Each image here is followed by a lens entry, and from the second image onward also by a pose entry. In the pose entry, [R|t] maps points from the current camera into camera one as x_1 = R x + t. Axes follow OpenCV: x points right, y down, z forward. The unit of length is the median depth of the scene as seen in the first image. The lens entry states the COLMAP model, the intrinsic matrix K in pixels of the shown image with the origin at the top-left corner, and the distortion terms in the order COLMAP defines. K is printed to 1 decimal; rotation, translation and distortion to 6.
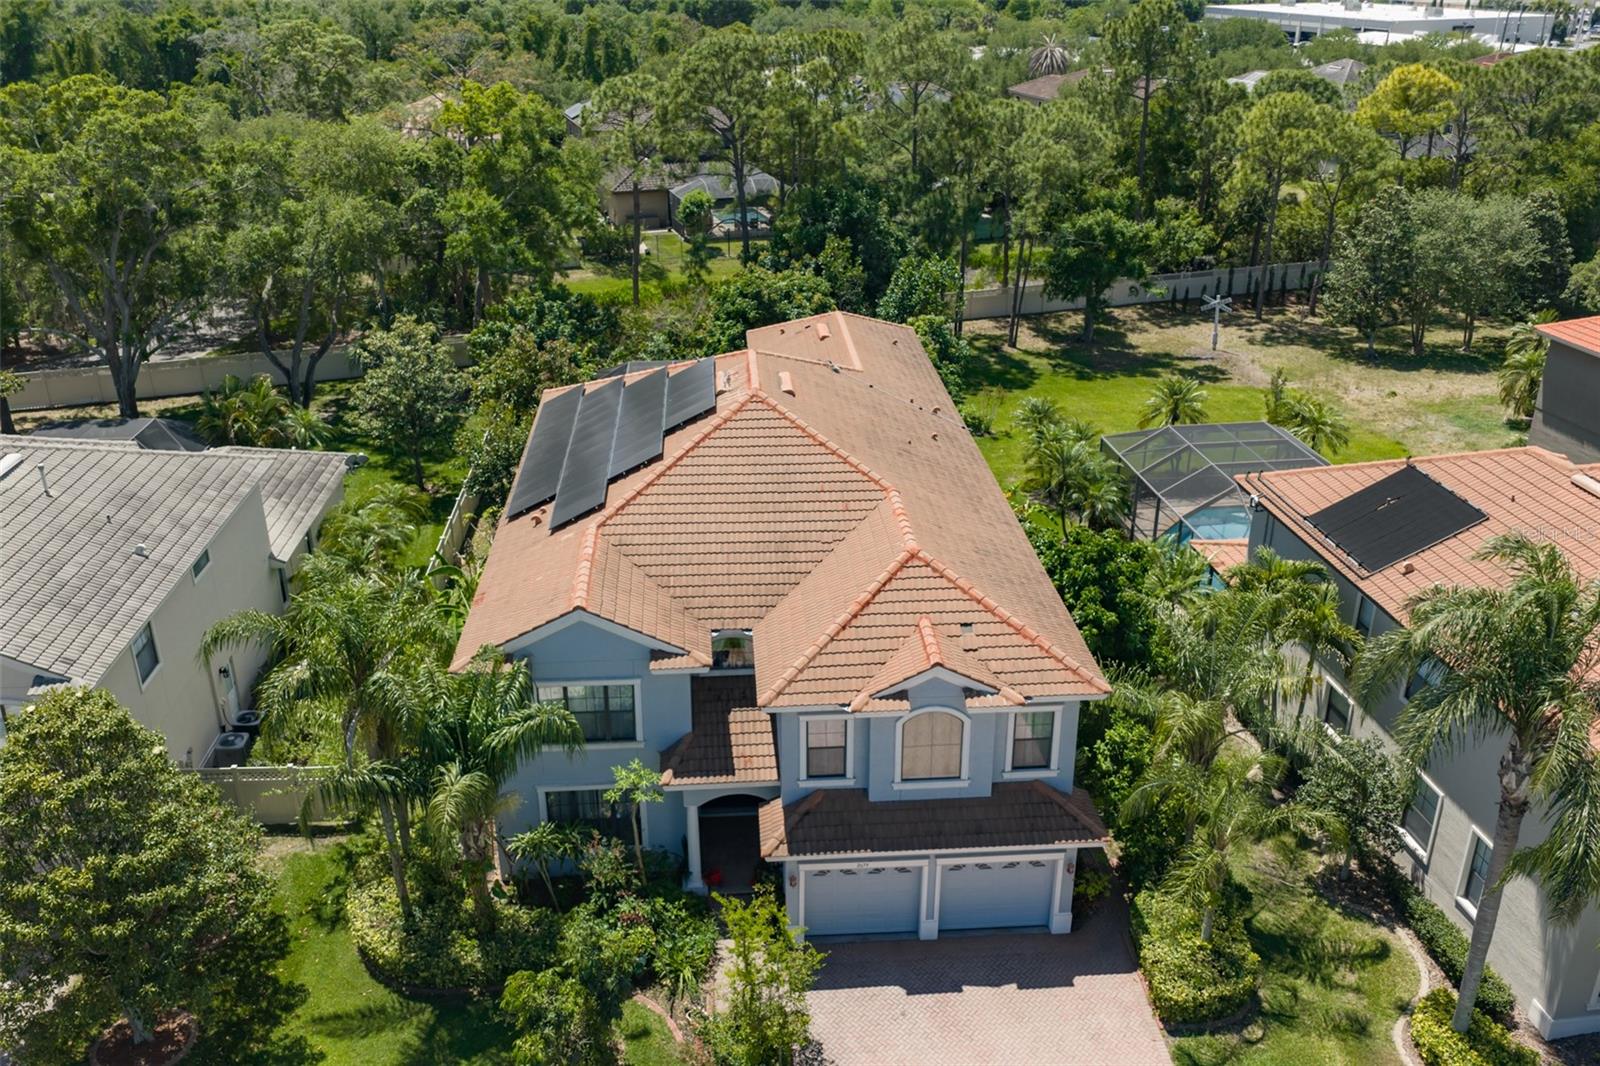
lens RADIAL K [[1326.0, 0, 803.6], [0, 1326.0, 536.5], [0, 0, 1]] dist [0.007960, -0.019885]
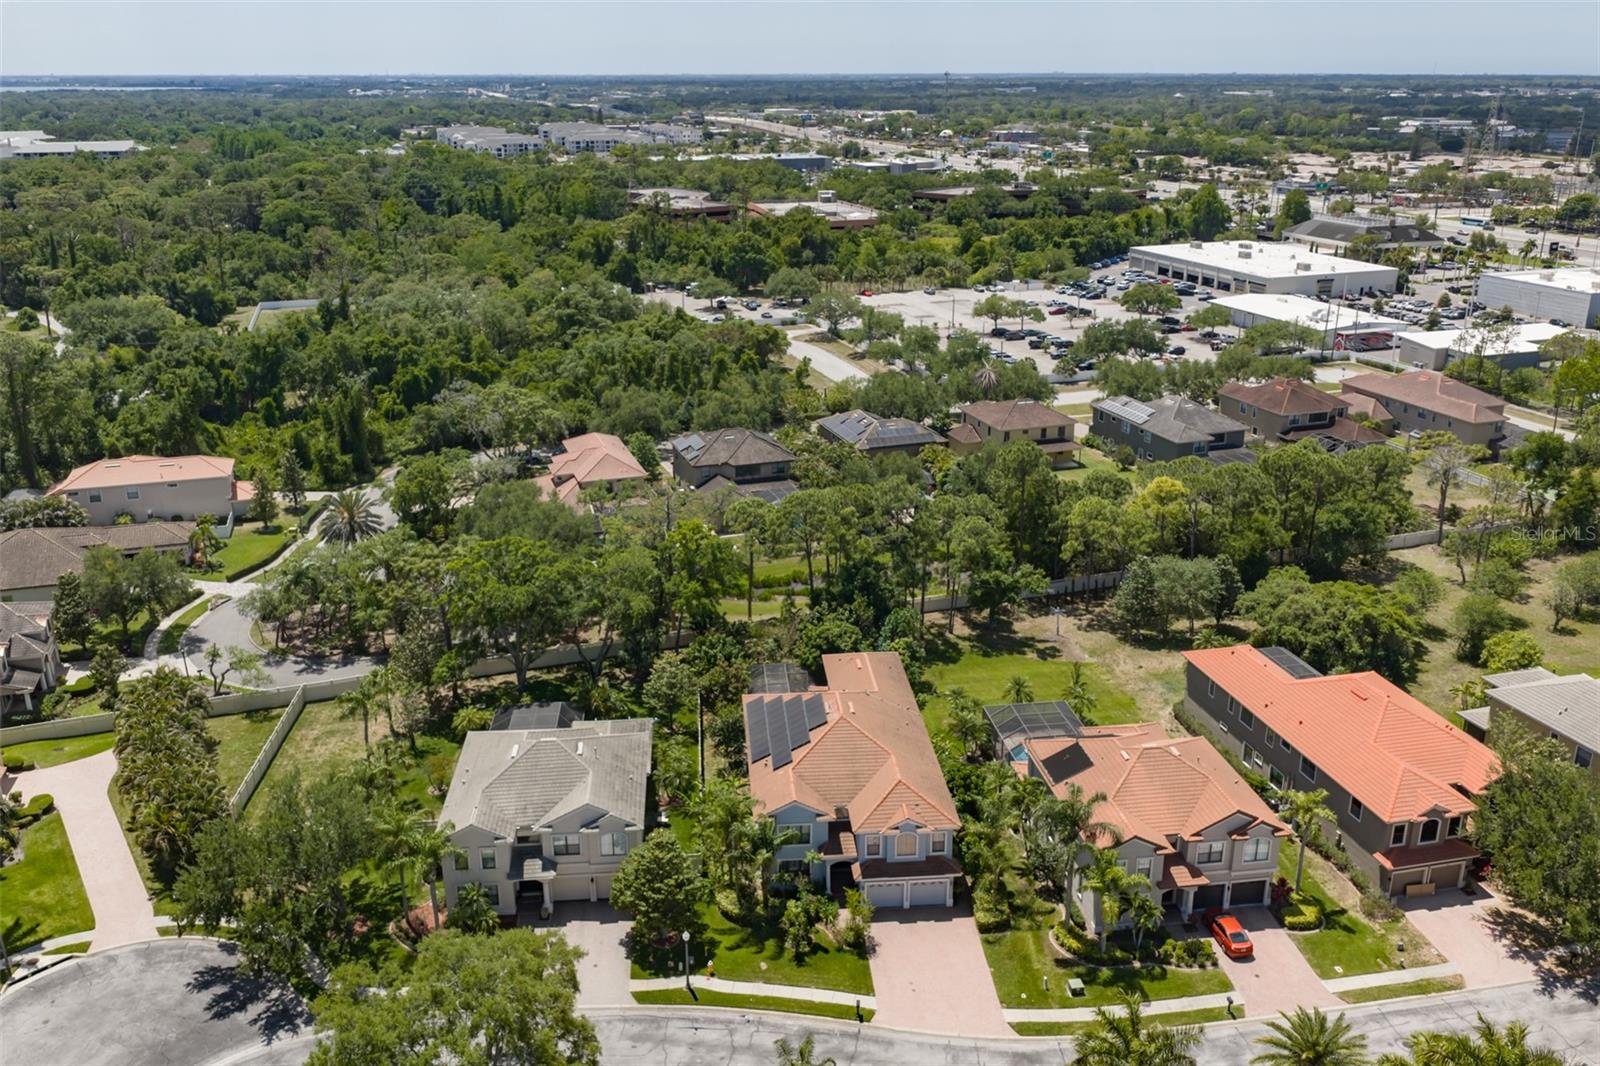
lens RADIAL K [[1326.0, 0, 800.5], [0, 1326.0, 532.1], [0, 0, 1]] dist [0.007960, -0.019885]
pose [[0.999935, -0.005311, 0.010124, -0.171332], [0.006190, 0.996022, -0.088888, -0.282244], [-0.009612, 0.088945, 0.995990, -2.058134]]
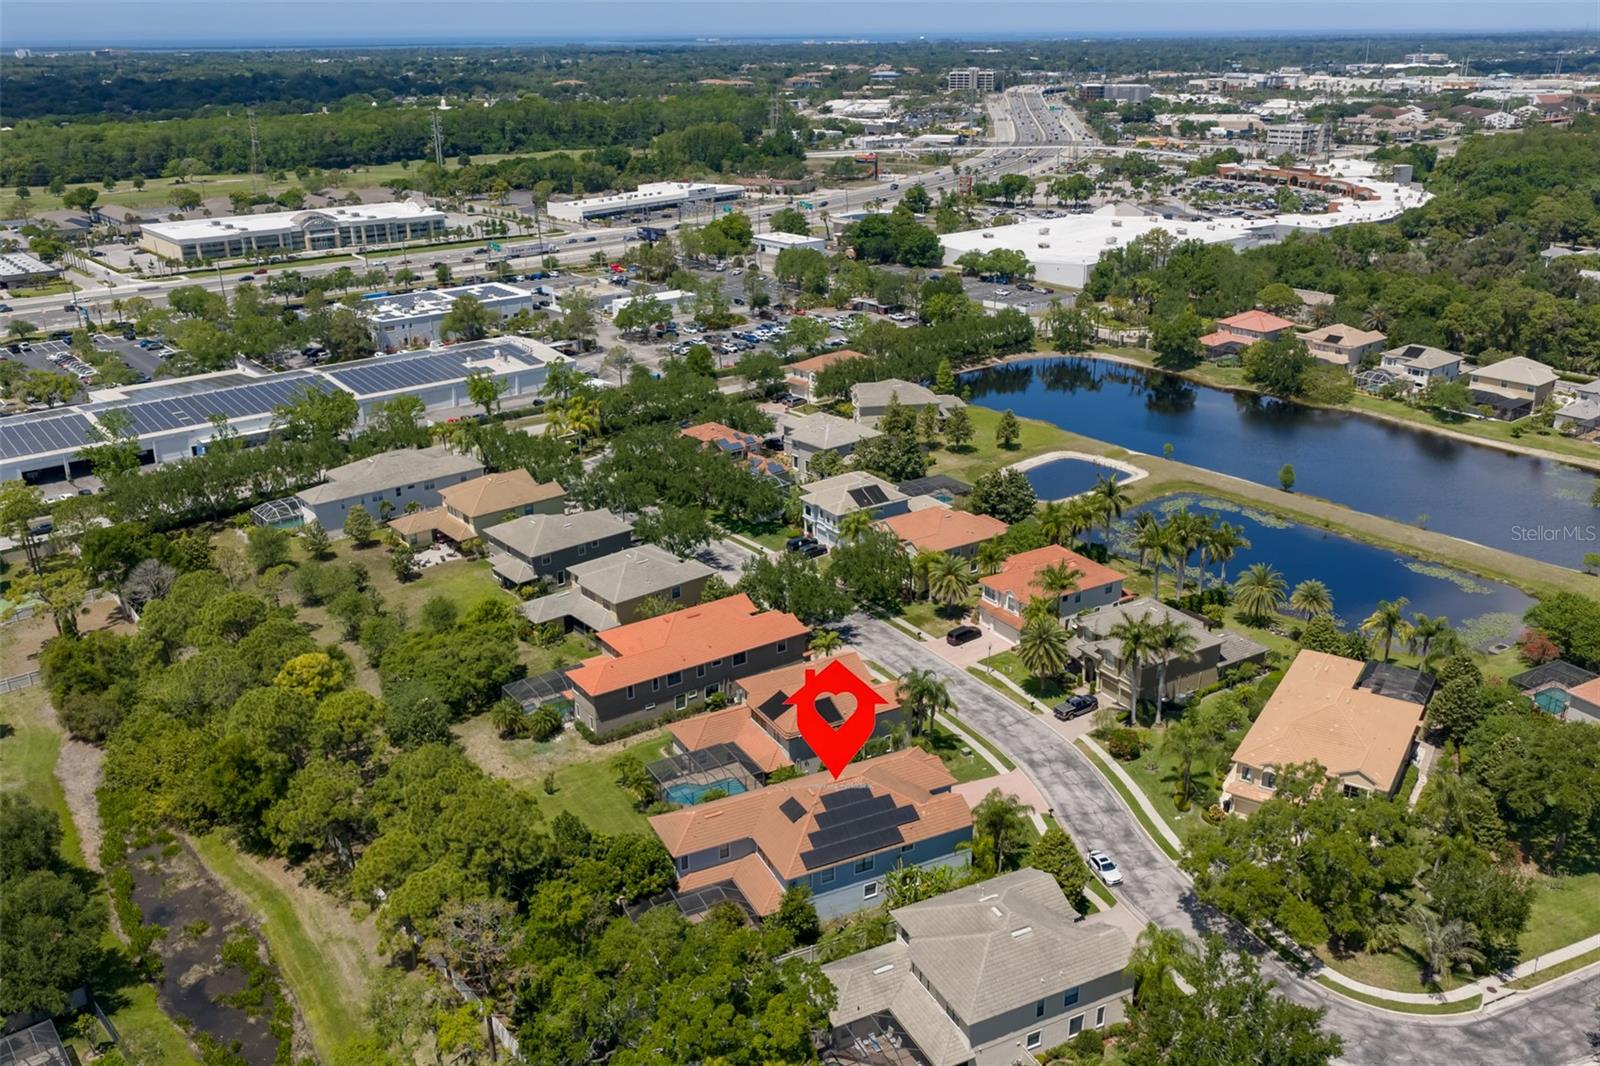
lens RADIAL K [[1326.0, 0, 798.6], [0, 1326.0, 538.0], [0, 0, 1]] dist [0.007960, -0.019885]
pose [[-0.379582, -0.329005, 0.864681, -3.125036], [0.386167, 0.792973, 0.471242, -2.598901], [-0.840710, 0.512786, -0.173948, 1.632595]]
